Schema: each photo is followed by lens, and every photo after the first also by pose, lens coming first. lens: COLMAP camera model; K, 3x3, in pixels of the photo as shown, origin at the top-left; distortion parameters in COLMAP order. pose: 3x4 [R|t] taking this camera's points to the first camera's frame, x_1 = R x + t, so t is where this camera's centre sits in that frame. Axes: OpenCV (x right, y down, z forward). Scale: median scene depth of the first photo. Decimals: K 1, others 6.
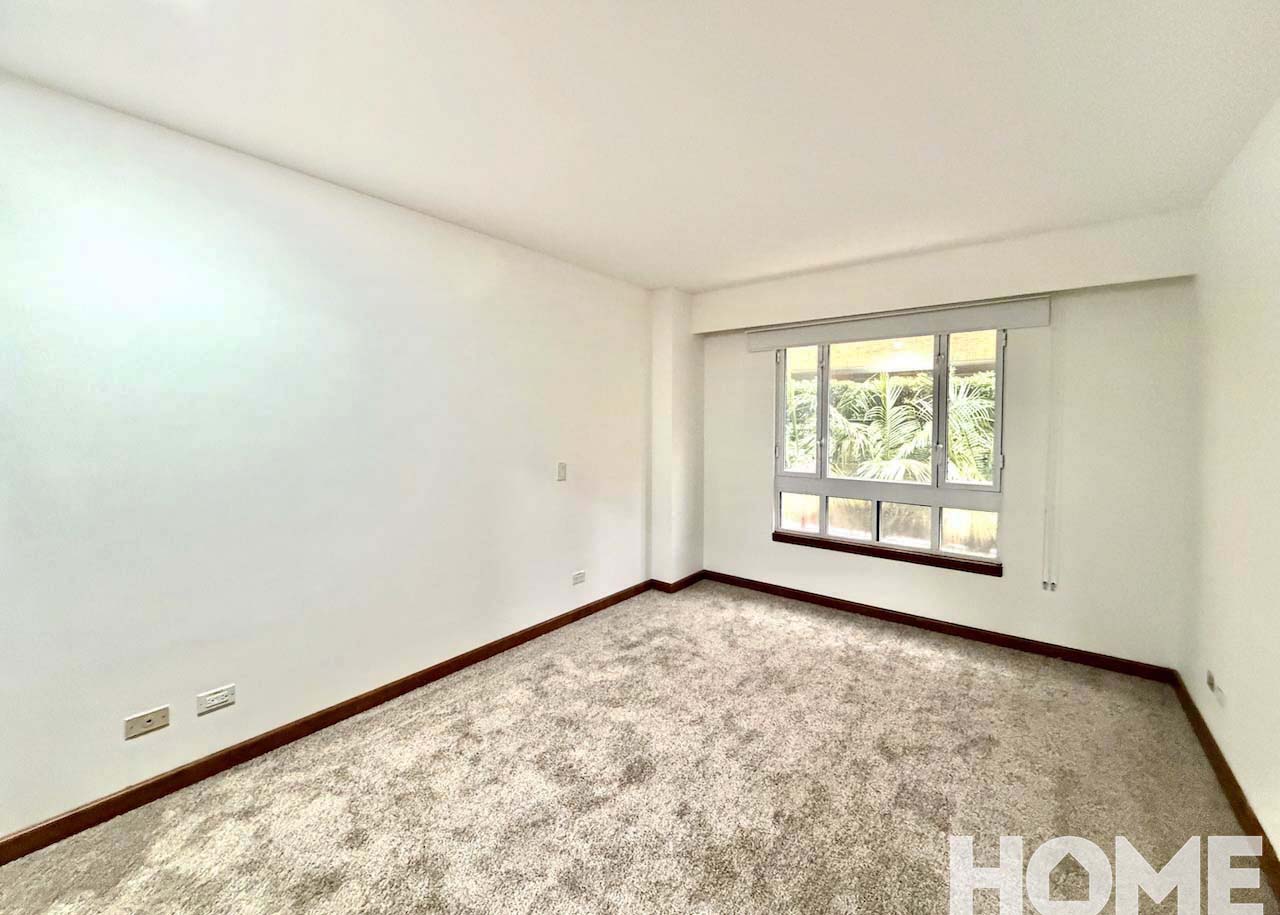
lens RADIAL K [[520.1, 0, 645.2], [0, 520.1, 433.9], [0, 0, 1]] dist [-0.001388, 0.000007]
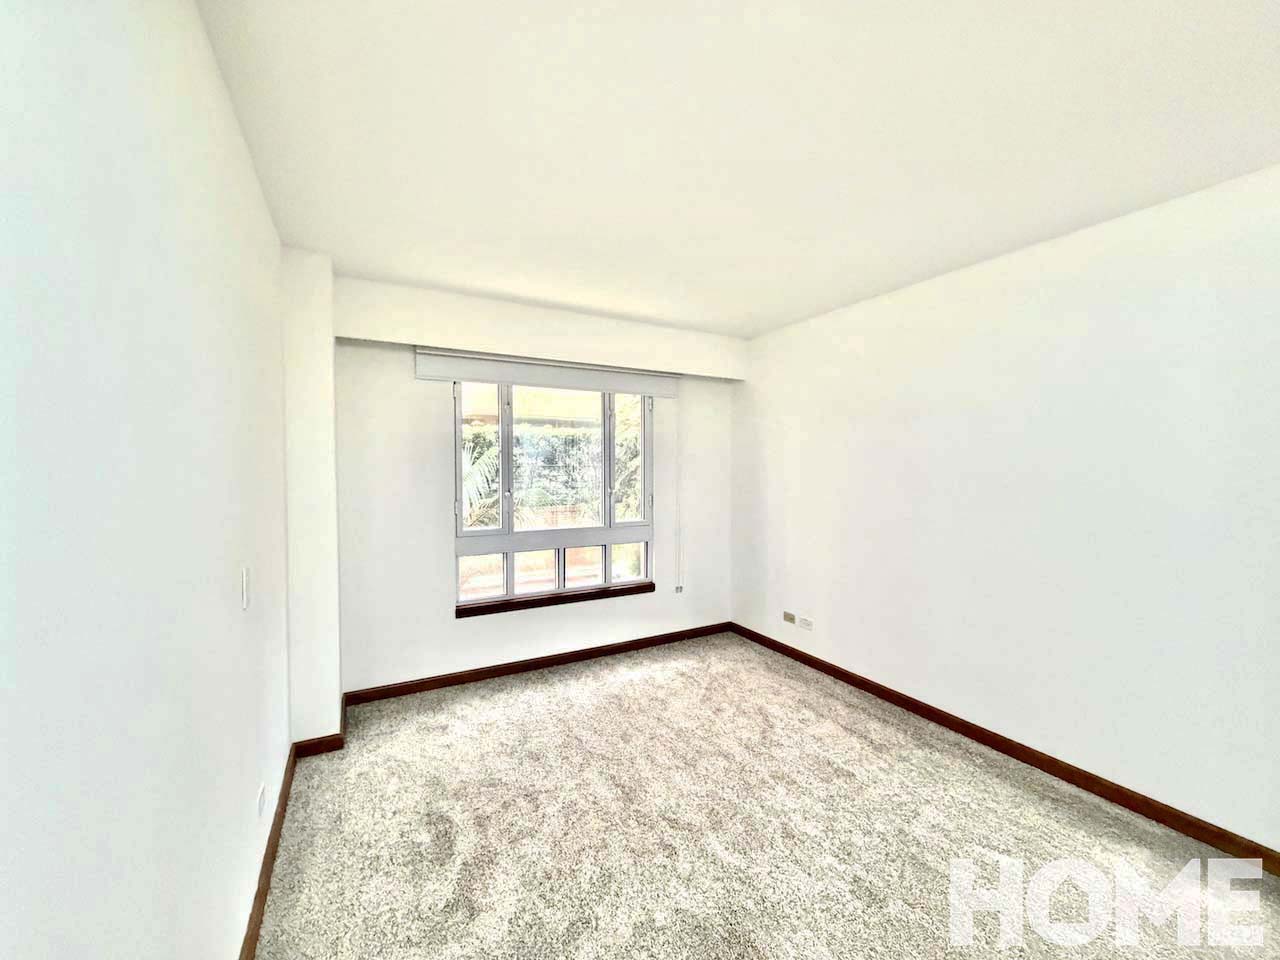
lens RADIAL K [[509.7, 0, 640.0], [0, 509.7, 480.0], [0, 0, 1]] dist [0.005979, 0.000055]
pose [[0.382182, -0.032397, 0.923519, -0.435998], [0.018582, 0.999453, 0.027371, -0.030725], [-0.923900, 0.006700, 0.382575, 0.508984]]
